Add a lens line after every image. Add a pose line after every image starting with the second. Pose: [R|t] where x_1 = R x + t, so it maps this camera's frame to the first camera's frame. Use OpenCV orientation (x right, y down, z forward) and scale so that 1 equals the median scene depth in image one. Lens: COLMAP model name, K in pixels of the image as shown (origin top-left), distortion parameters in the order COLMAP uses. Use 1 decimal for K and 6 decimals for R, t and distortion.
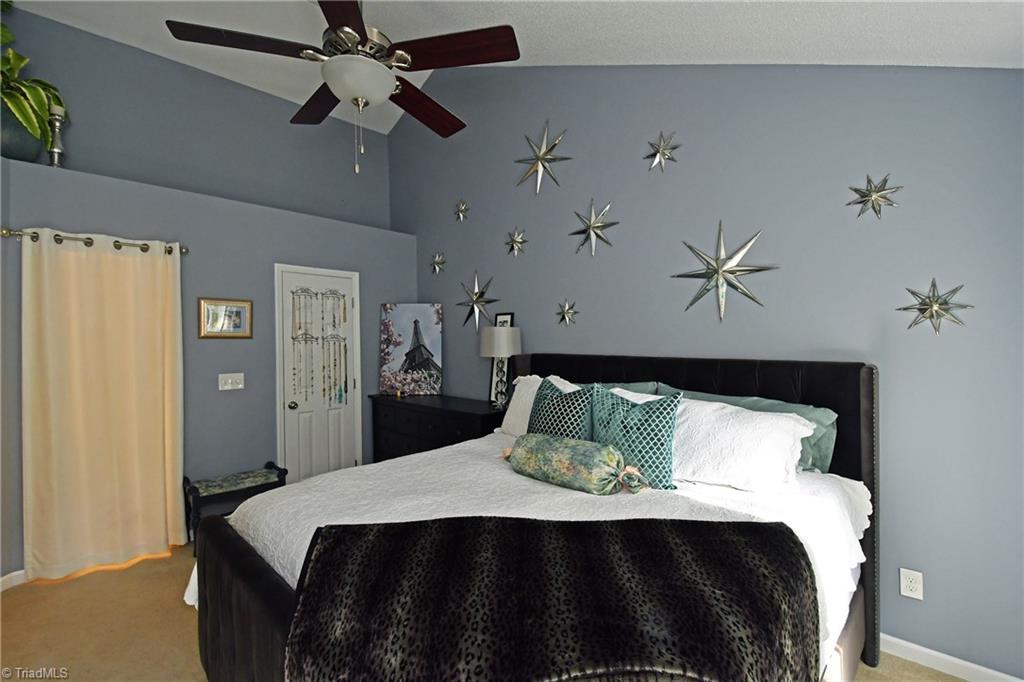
lens RADIAL K [[456.2, 0, 511.8], [0, 456.2, 340.0], [0, 0, 1]] dist [0.004266, -0.003421]
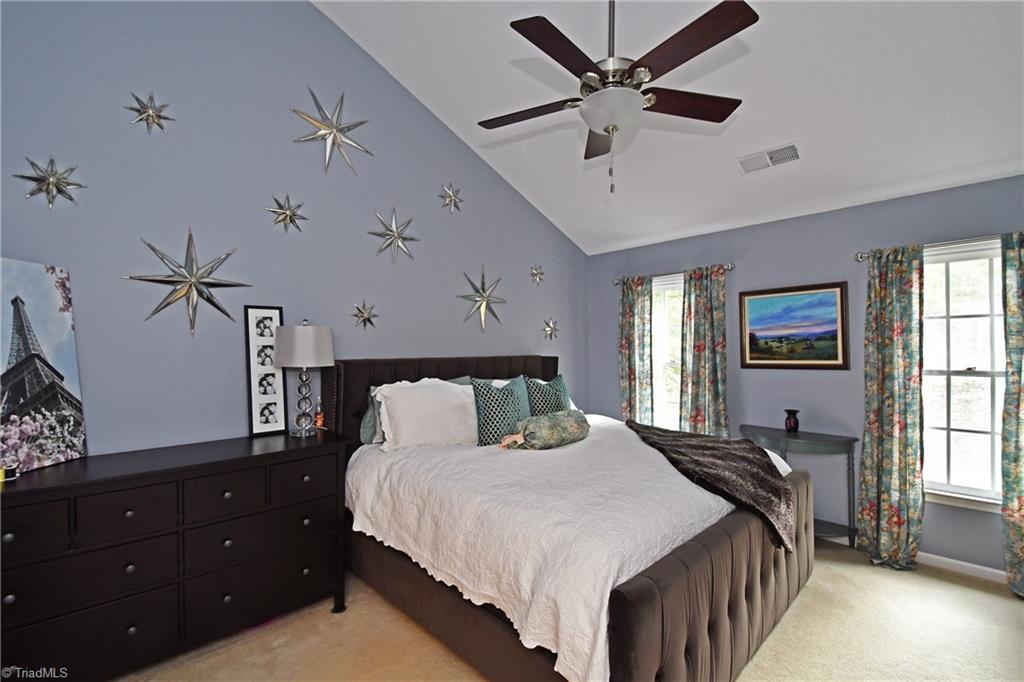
lens RADIAL K [[456.2, 0, 509.7], [0, 456.2, 343.8], [0, 0, 1]] dist [0.004266, -0.003421]
pose [[0.033032, 0.001369, 0.999453, -0.630591], [0.002036, 0.999997, -0.001437, 0.001180], [-0.999452, 0.002082, 0.033029, 0.529822]]
